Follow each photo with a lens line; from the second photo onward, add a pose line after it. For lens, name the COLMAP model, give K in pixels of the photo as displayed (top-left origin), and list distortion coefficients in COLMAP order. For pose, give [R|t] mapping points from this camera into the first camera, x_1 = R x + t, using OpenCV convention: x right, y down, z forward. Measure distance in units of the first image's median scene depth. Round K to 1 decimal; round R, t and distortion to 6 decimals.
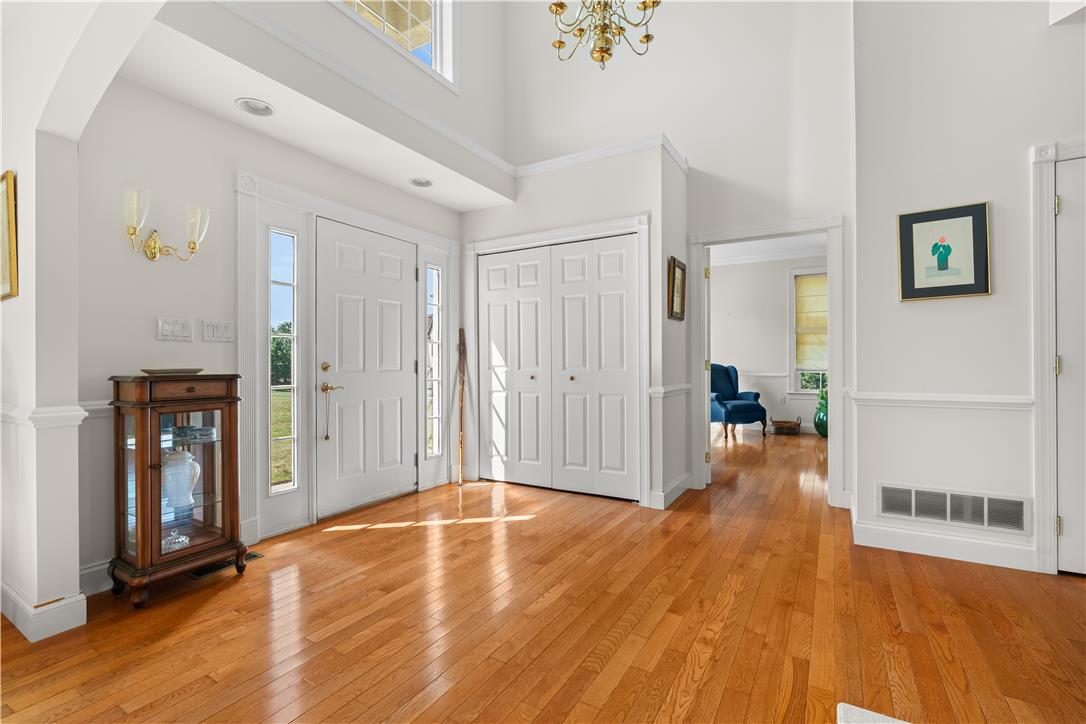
lens RADIAL K [[492.0, 0, 544.1], [0, 492.0, 364.2], [0, 0, 1]] dist [-0.002842, 0.002491]
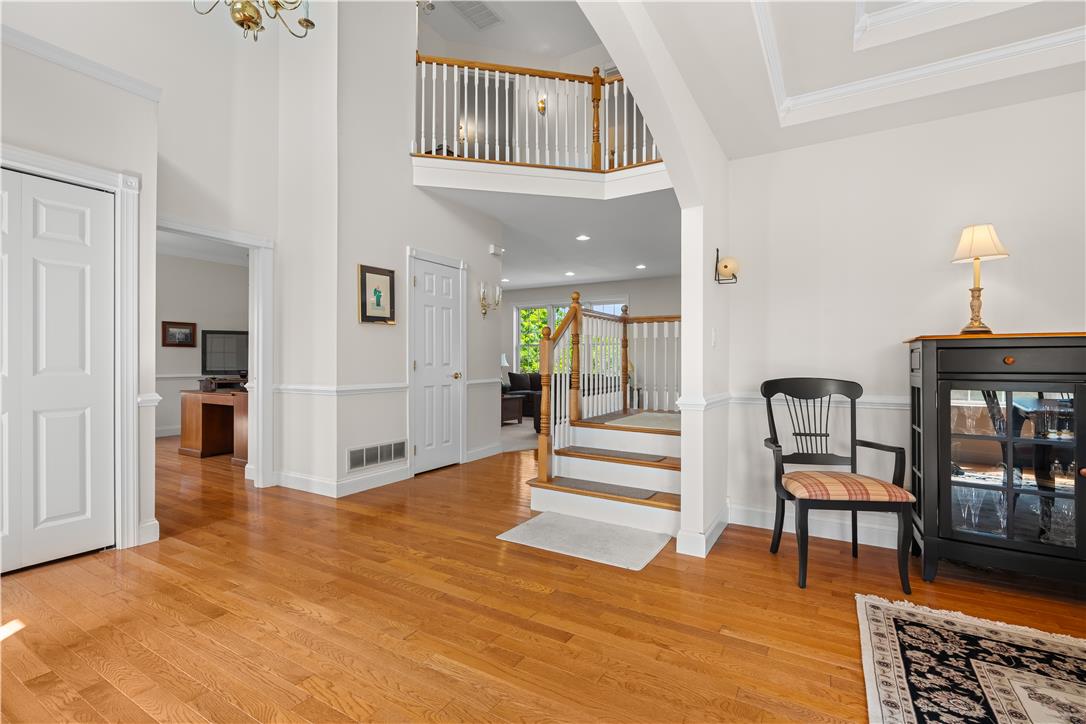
lens RADIAL K [[492.0, 0, 545.0], [0, 492.0, 362.6], [0, 0, 1]] dist [-0.002842, 0.002491]
pose [[0.007522, 0.004752, 0.999960, -0.711311], [0.001951, 0.999987, -0.004767, 0.000159], [-0.999970, 0.001987, 0.007512, 0.411259]]
